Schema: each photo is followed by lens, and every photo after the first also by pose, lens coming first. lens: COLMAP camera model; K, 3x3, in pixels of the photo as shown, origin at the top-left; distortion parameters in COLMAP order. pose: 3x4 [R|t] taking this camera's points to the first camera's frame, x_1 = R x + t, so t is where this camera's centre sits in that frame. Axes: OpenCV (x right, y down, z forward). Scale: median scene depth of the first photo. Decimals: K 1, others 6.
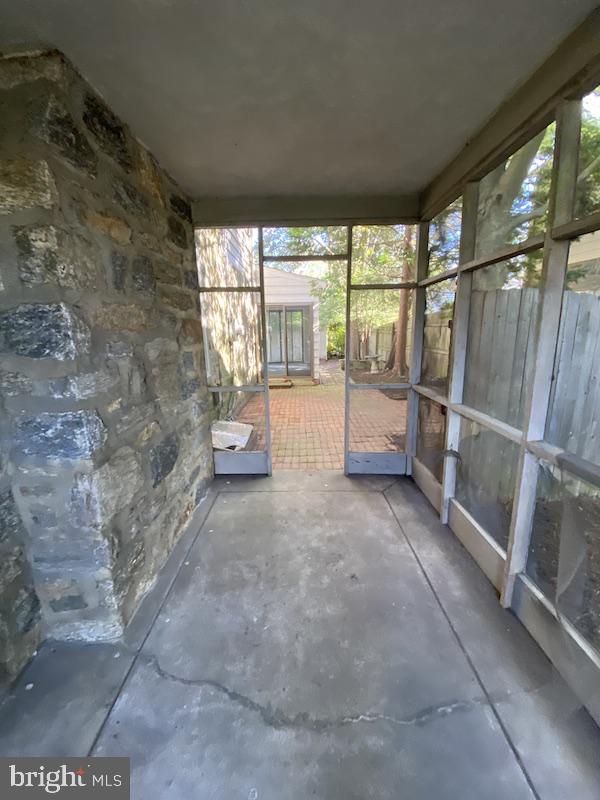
lens RADIAL K [[320.6, 0, 302.1], [0, 320.6, 397.6], [0, 0, 1]] dist [0.049275, -0.040322]
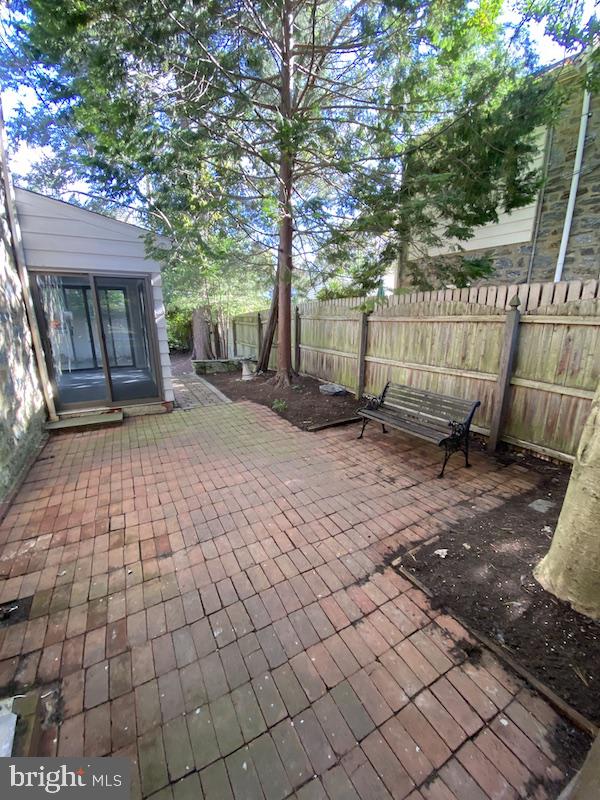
lens RADIAL K [[320.6, 0, 302.1], [0, 320.6, 397.6], [0, 0, 1]] dist [0.049275, -0.040322]
pose [[0.878239, -0.098533, 0.467960, -0.019312], [0.082403, 0.995087, 0.054876, -0.071631], [-0.471068, -0.009633, 0.882044, 0.310025]]
